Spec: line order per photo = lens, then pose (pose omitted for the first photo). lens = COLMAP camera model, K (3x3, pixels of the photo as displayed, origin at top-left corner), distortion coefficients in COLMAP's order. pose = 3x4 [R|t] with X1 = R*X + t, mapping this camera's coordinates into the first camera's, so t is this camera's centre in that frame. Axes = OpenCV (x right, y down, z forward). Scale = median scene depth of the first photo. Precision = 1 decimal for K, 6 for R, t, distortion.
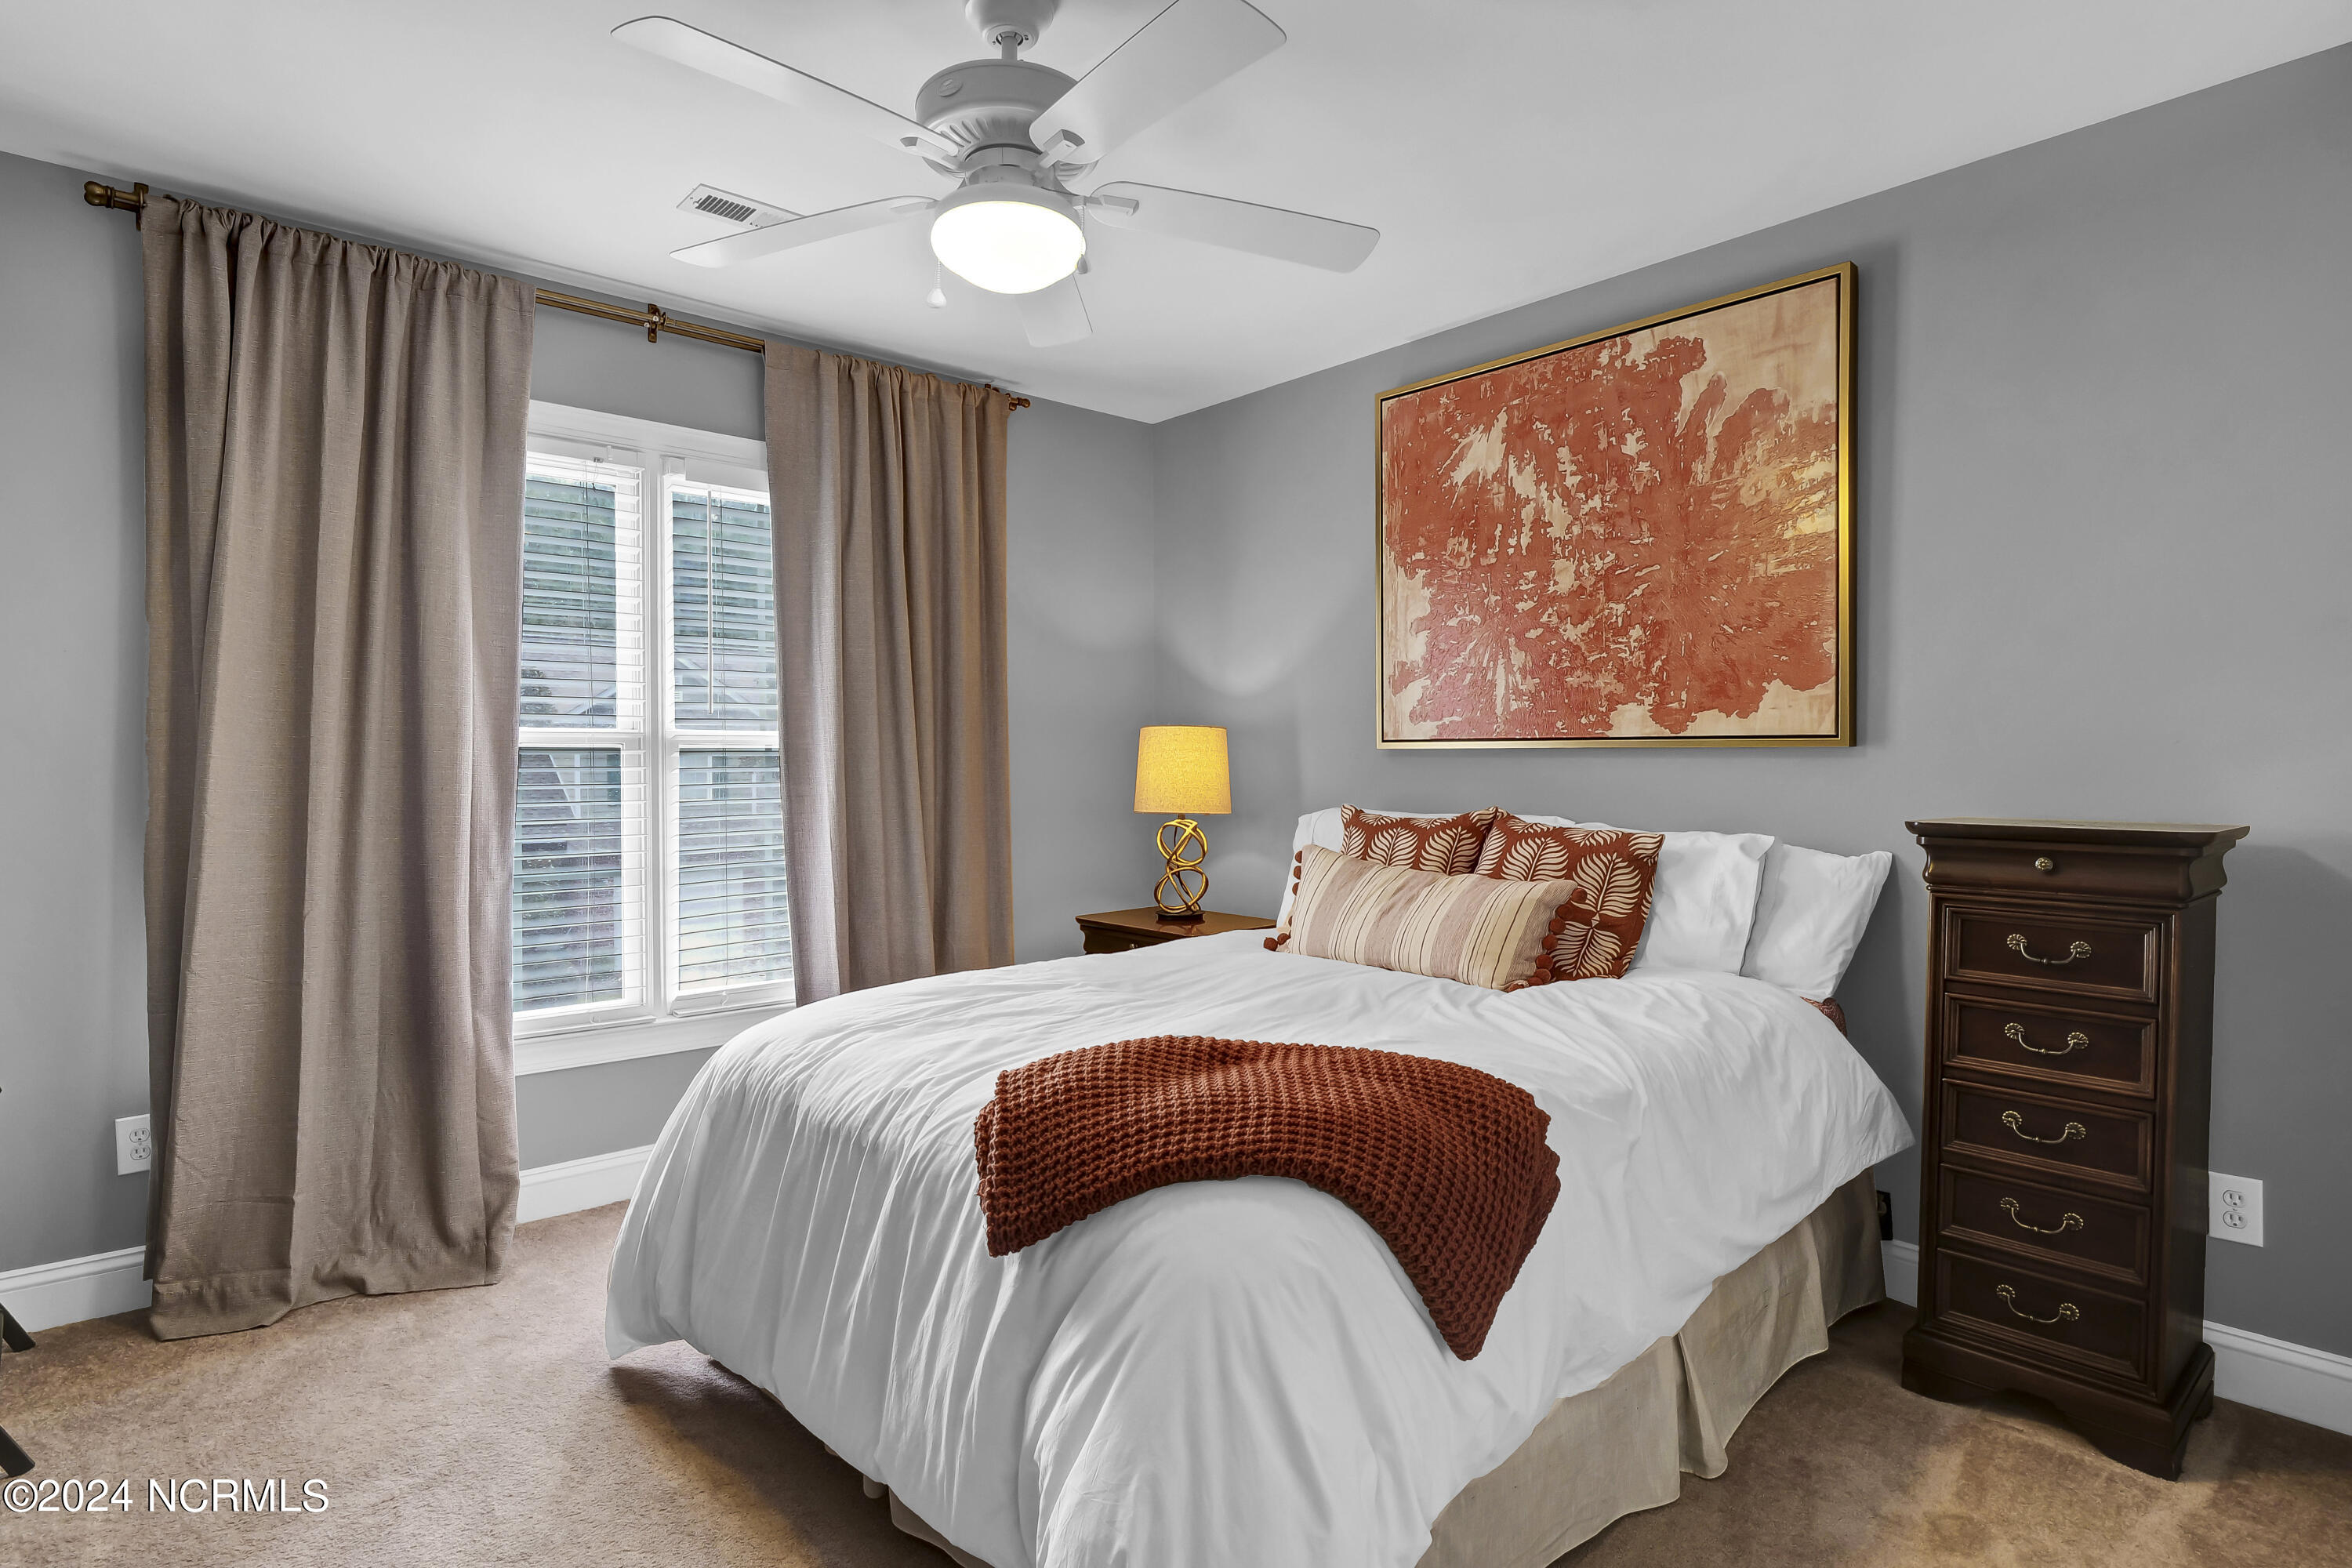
lens RADIAL K [[1167.9, 0, 1179.7], [0, 1167.9, 770.1], [0, 0, 1]] dist [-0.019760, 0.000155]
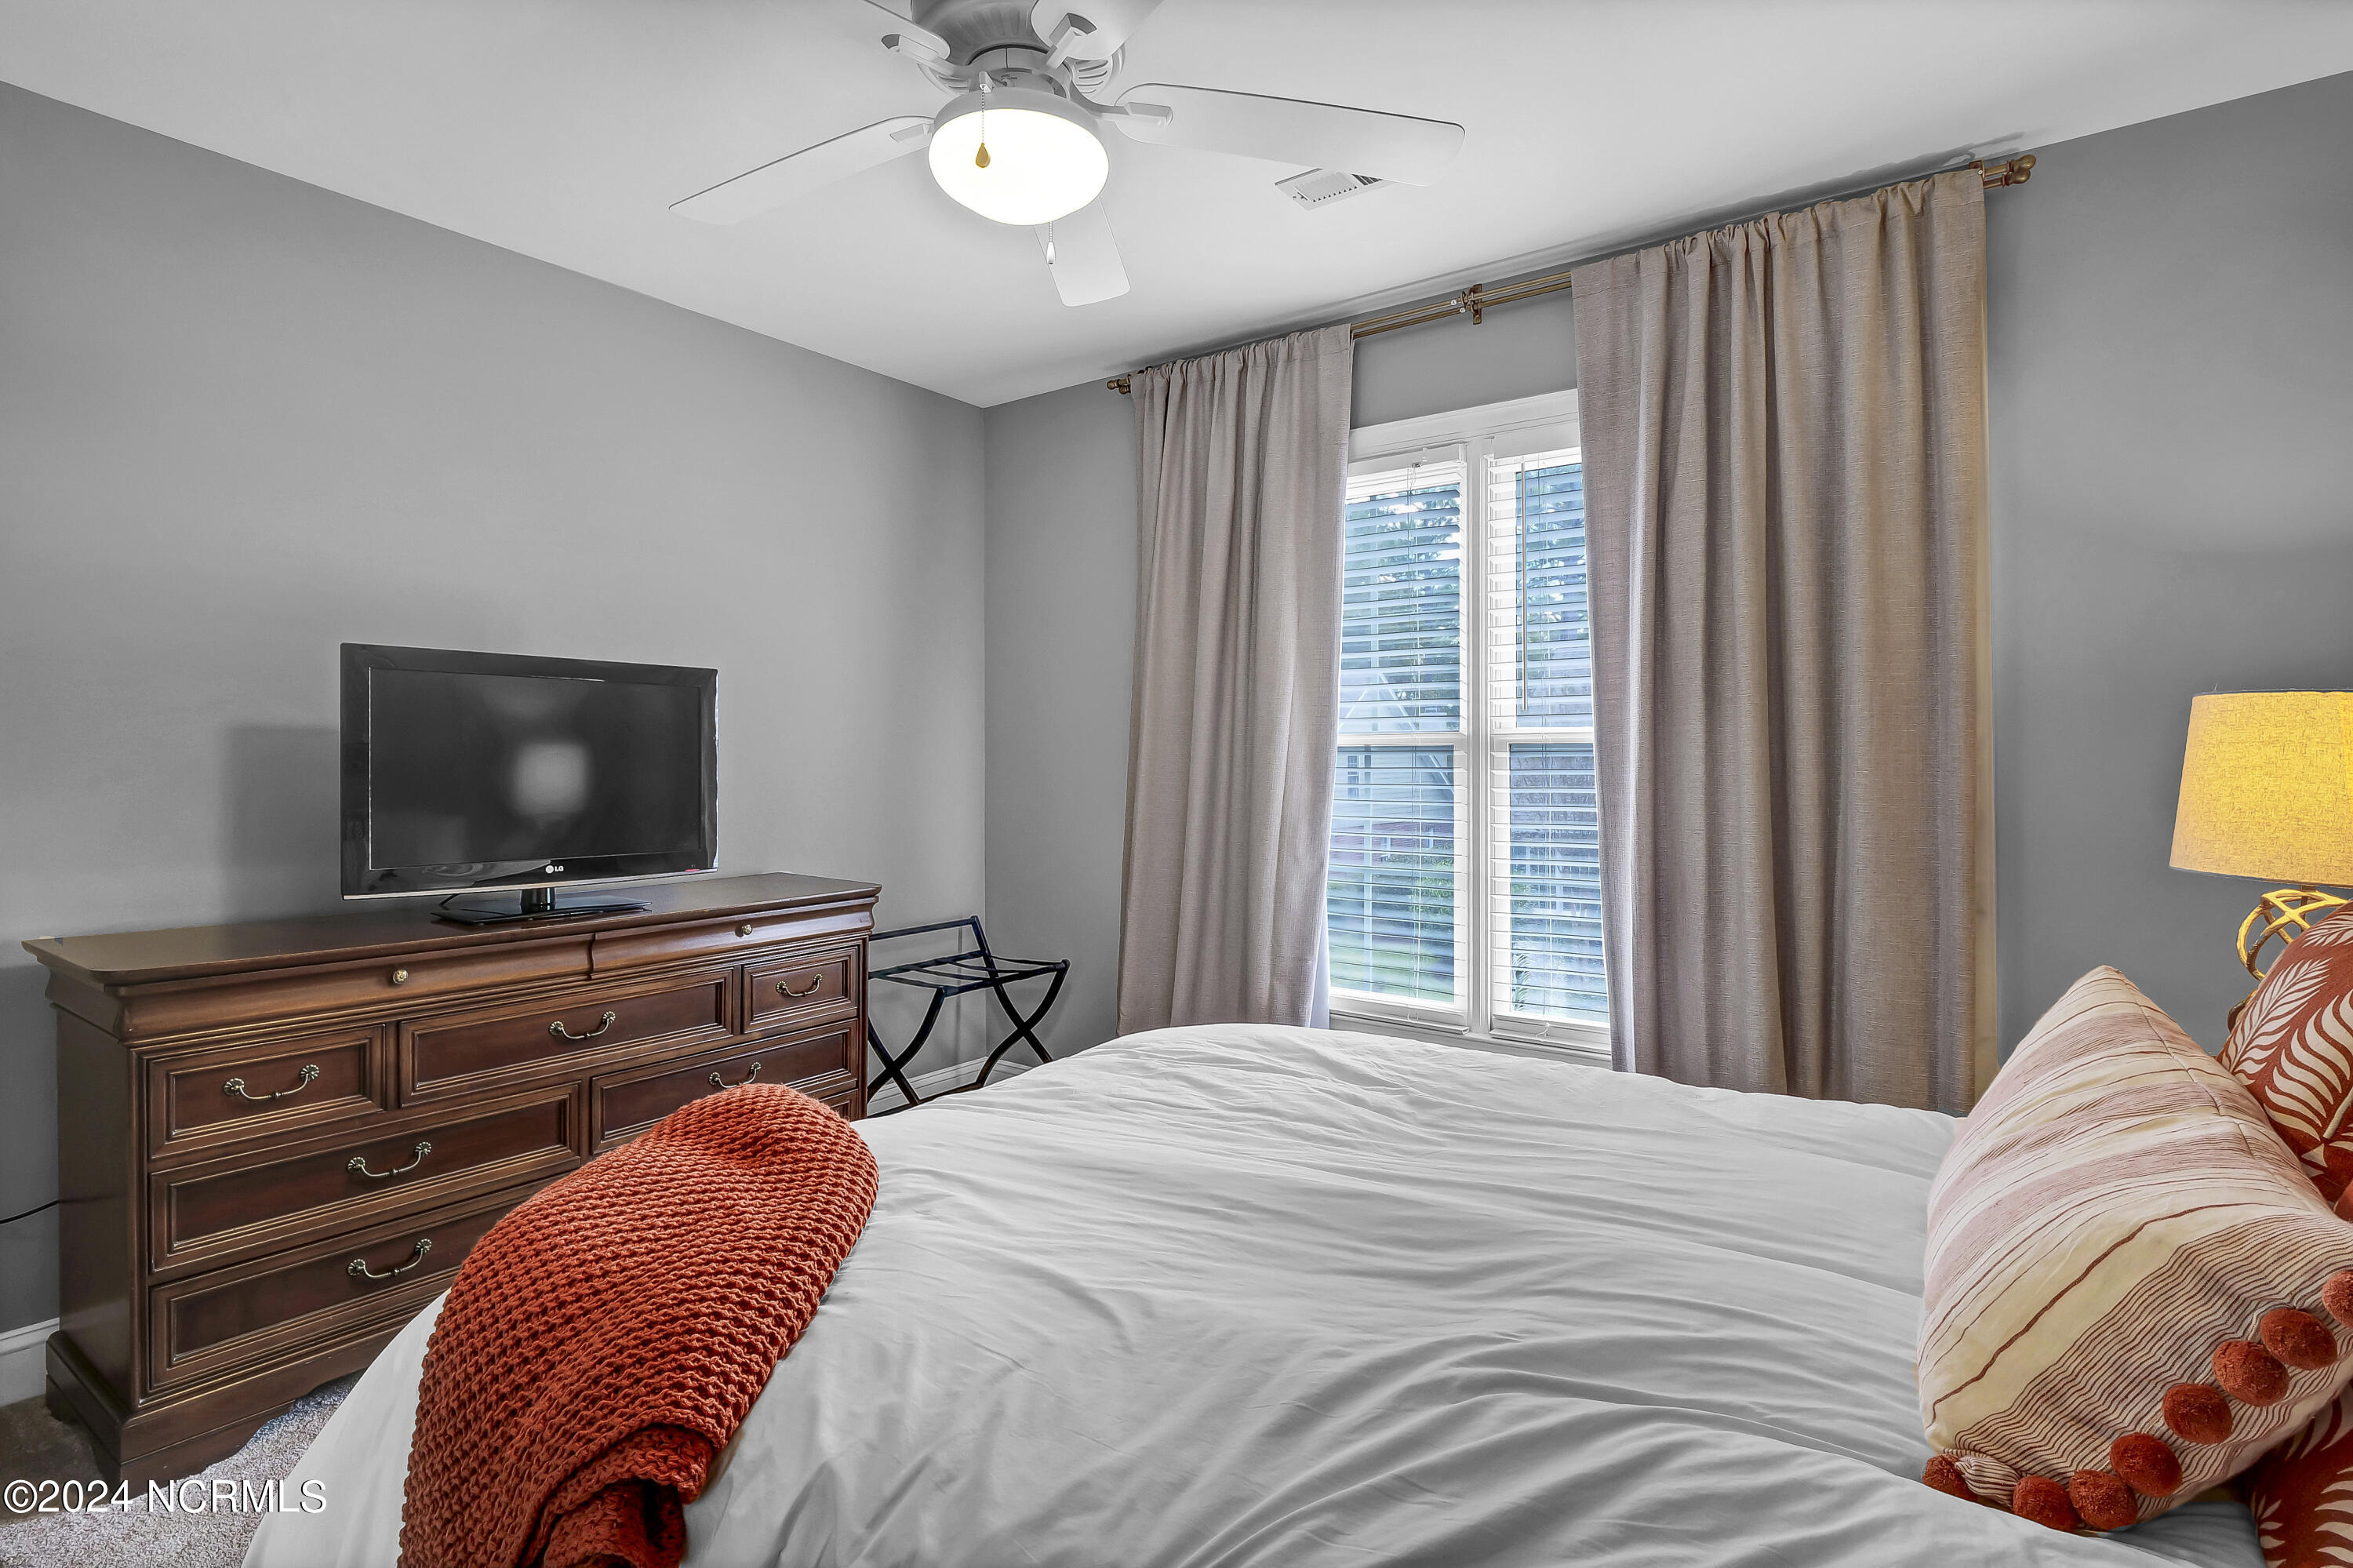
lens RADIAL K [[1168.5, 0, 1180.2], [0, 1168.5, 770.0], [0, 0, 1]] dist [-0.019760, 0.000155]
pose [[0.205146, 0.008407, -0.978695, 0.459996], [-0.009140, 0.999936, 0.006674, -0.006228], [0.978689, 0.007576, 0.205210, 0.600430]]
